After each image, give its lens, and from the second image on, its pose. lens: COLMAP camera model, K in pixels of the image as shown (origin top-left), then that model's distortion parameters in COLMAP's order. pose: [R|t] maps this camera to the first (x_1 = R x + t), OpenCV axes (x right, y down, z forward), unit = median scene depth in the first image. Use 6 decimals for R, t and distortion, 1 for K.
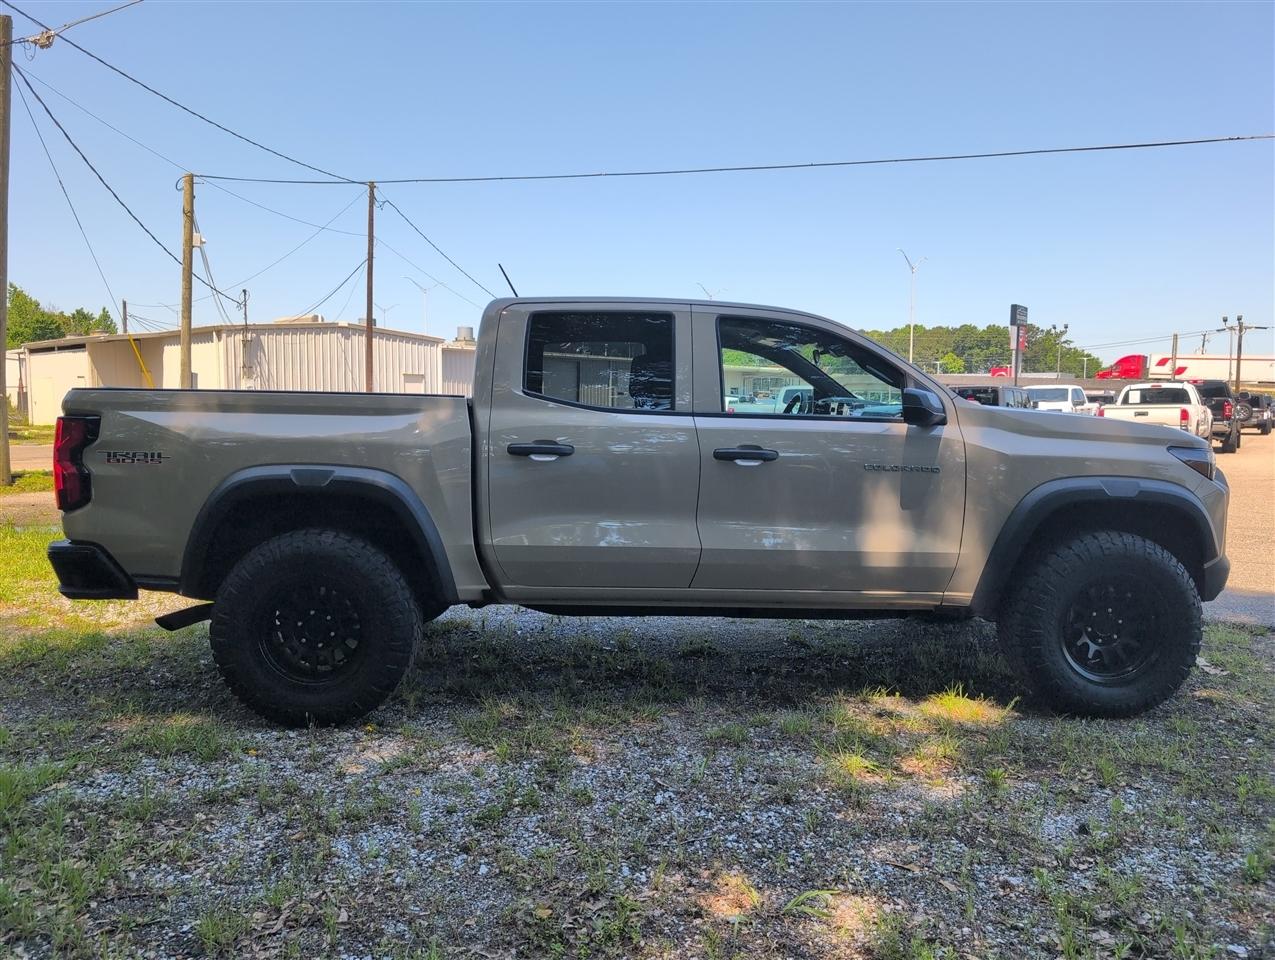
lens RADIAL K [[933.2, 0, 689.7], [0, 933.2, 481.2], [0, 0, 1]] dist [0.006123, -0.000034]
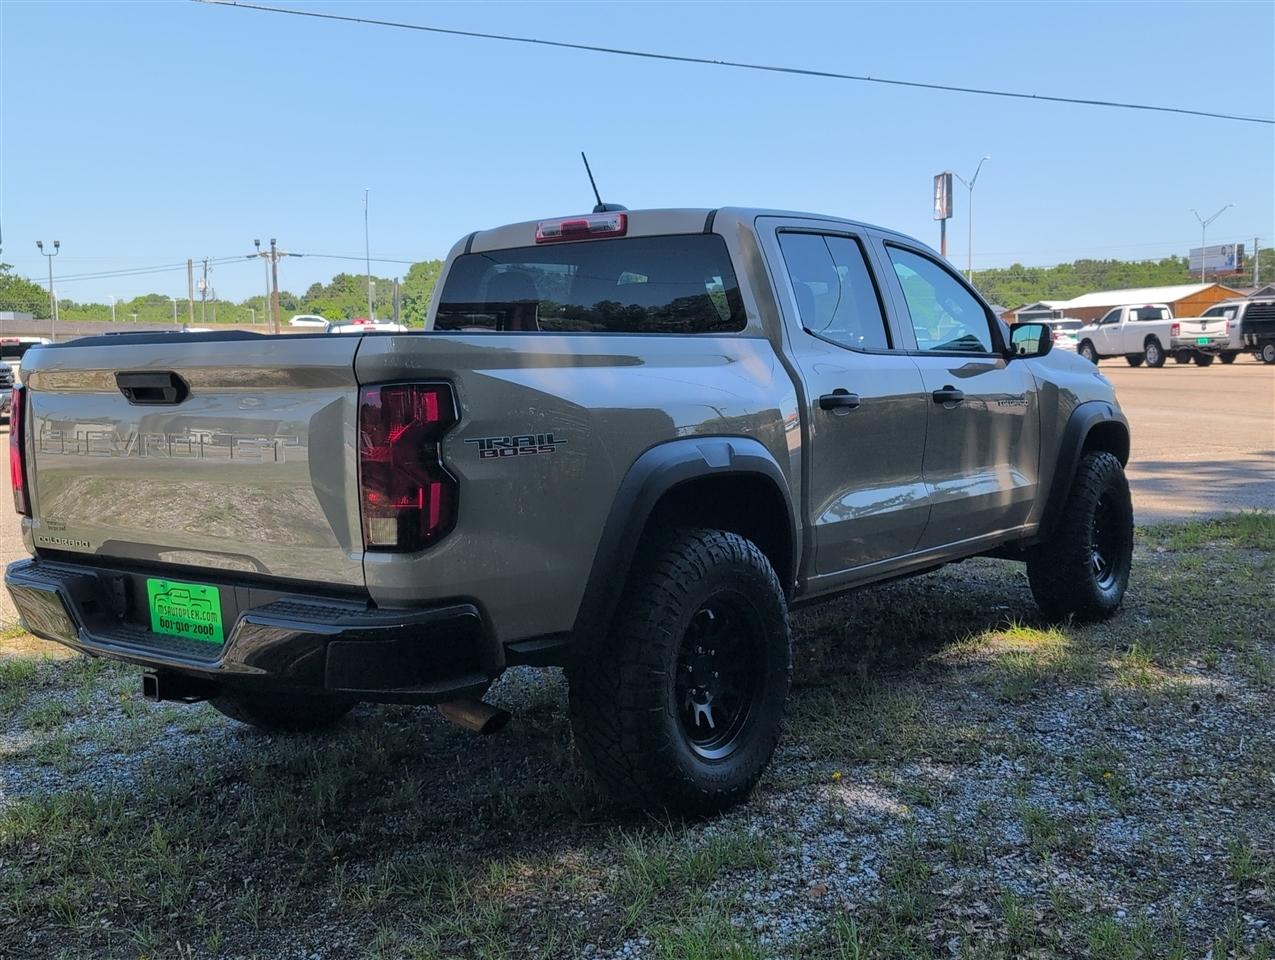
lens RADIAL K [[1387.5, 0, 625.5], [0, 1387.5, 482.8], [0, 0, 1]] dist [-0.002298, -0.020735]
pose [[0.651092, -0.092812, 0.753302, -1.218559], [0.088025, 0.995032, 0.046513, -0.036957], [-0.753877, 0.036025, 0.656027, 0.364499]]
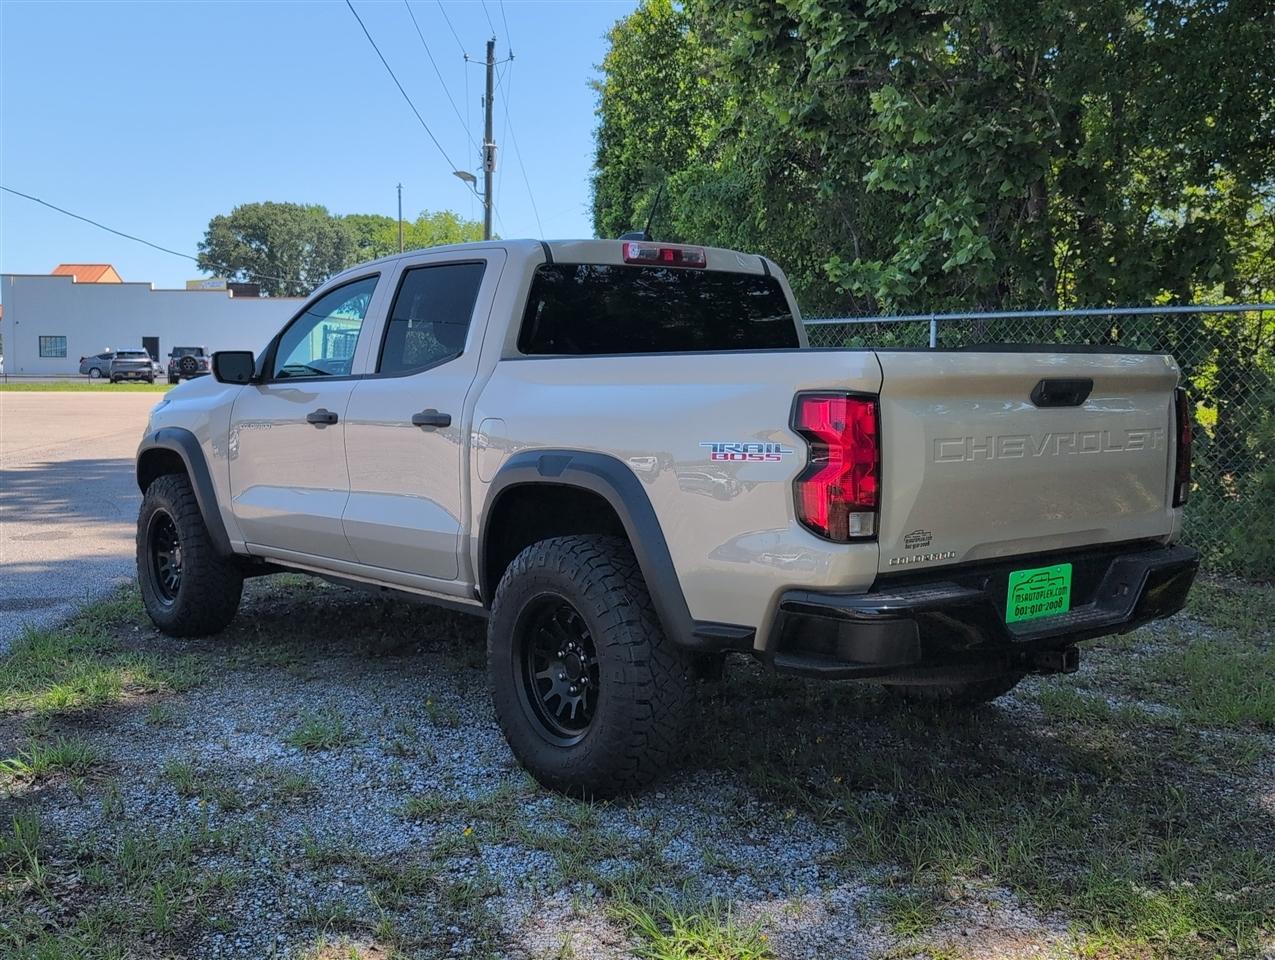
lens RADIAL K [[1387.5, 0, 625.5], [0, 1387.5, 482.8], [0, 0, 1]] dist [-0.002298, -0.020735]
pose [[-0.565073, -0.073336, 0.821775, -1.394063], [0.064752, 0.989027, 0.132786, -0.178523], [-0.822496, 0.128245, -0.554124, 2.090383]]
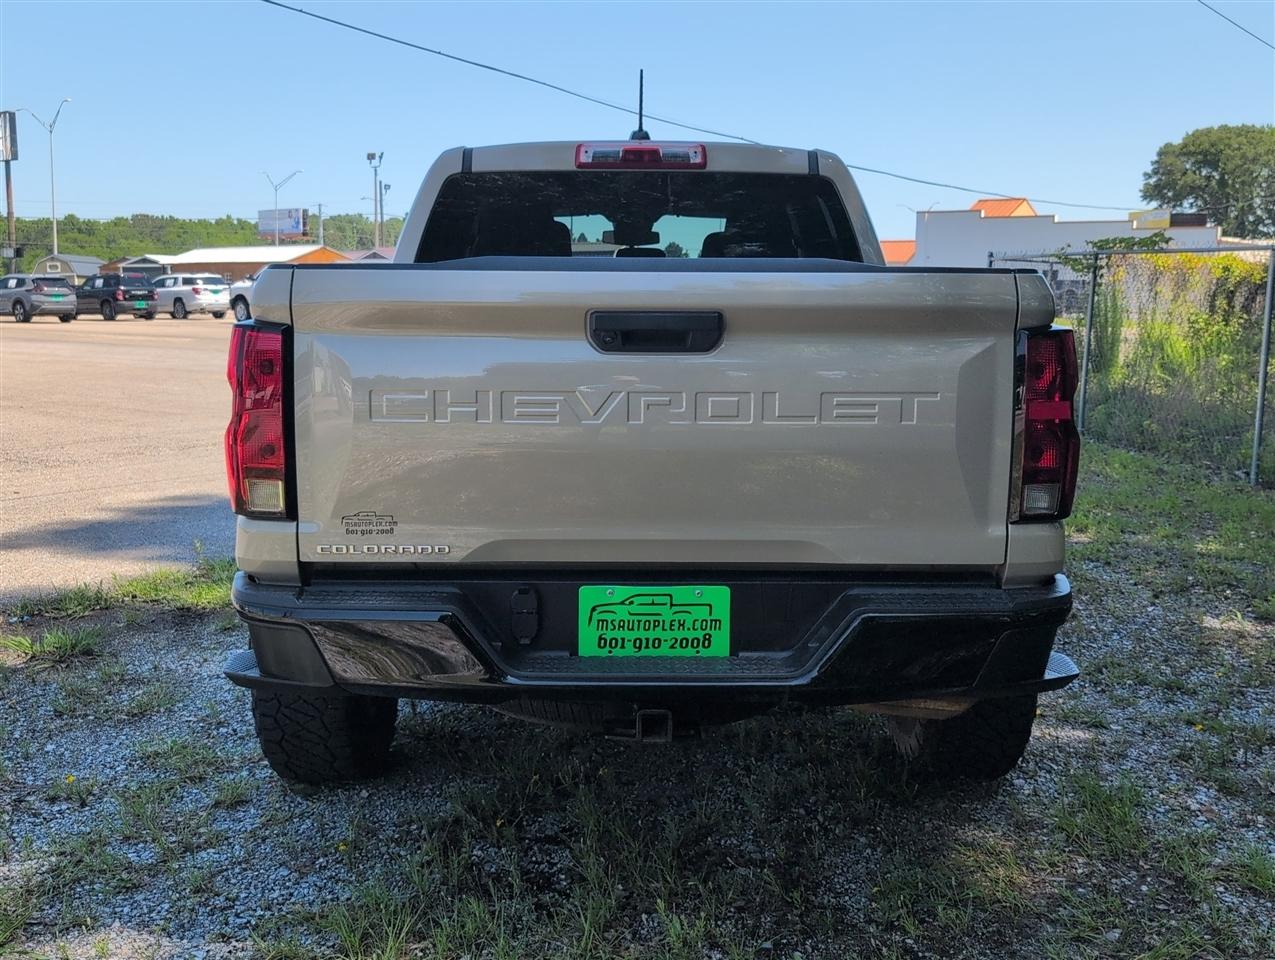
lens RADIAL K [[1387.5, 0, 625.5], [0, 1387.5, 482.8], [0, 0, 1]] dist [-0.002298, -0.020735]
pose [[0.051652, -0.136805, 0.989250, -1.421784], [0.074414, 0.988346, 0.132795, -0.103449], [-0.995889, 0.066755, 0.061230, 1.204863]]
